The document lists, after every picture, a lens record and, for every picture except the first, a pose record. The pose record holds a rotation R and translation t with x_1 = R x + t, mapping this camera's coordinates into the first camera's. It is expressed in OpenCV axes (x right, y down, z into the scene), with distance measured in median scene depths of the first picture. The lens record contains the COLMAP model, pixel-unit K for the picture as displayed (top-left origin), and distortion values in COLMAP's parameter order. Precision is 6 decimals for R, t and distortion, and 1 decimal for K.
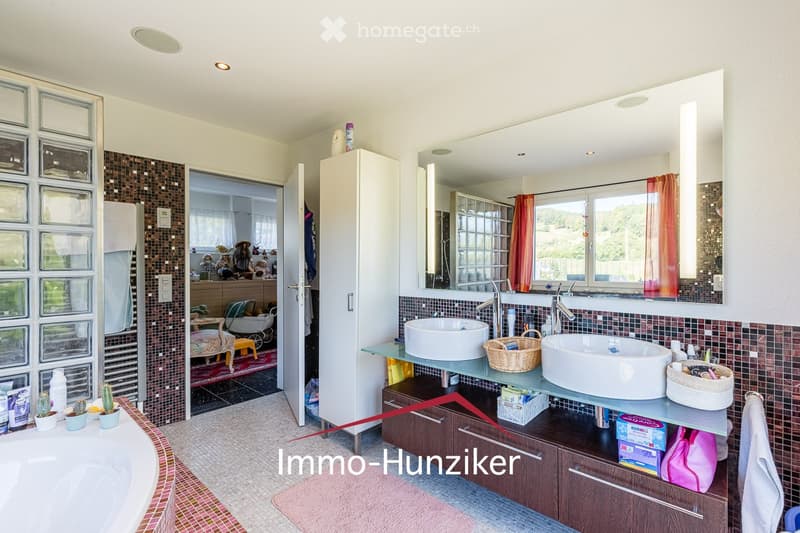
lens RADIAL K [[362.1, 0, 400.3], [0, 362.1, 265.2], [0, 0, 1]] dist [0.000955, 0.000120]
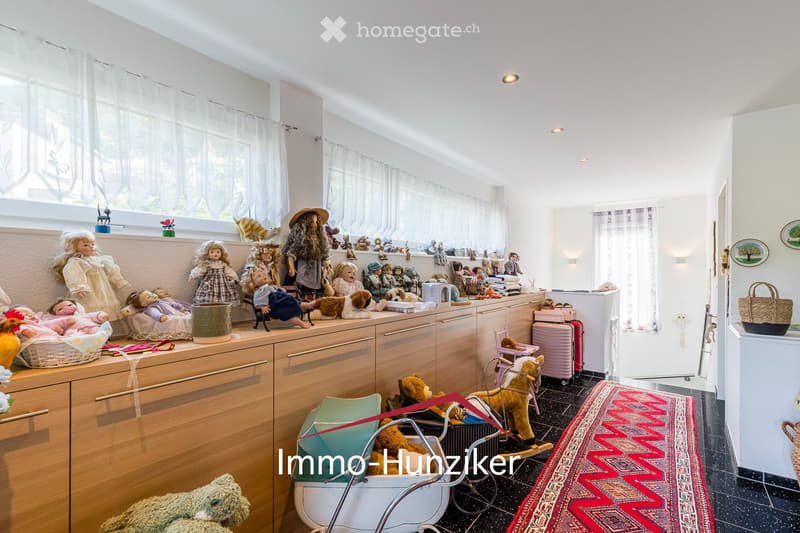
lens RADIAL K [[362.1, 0, 399.1], [0, 362.1, 268.0], [0, 0, 1]] dist [0.000955, 0.000120]
pose [[0.996861, -0.000107, 0.079177, -0.379661], [0.000557, 0.999984, -0.005662, -0.005578], [-0.079176, 0.005689, 0.996844, 0.647328]]
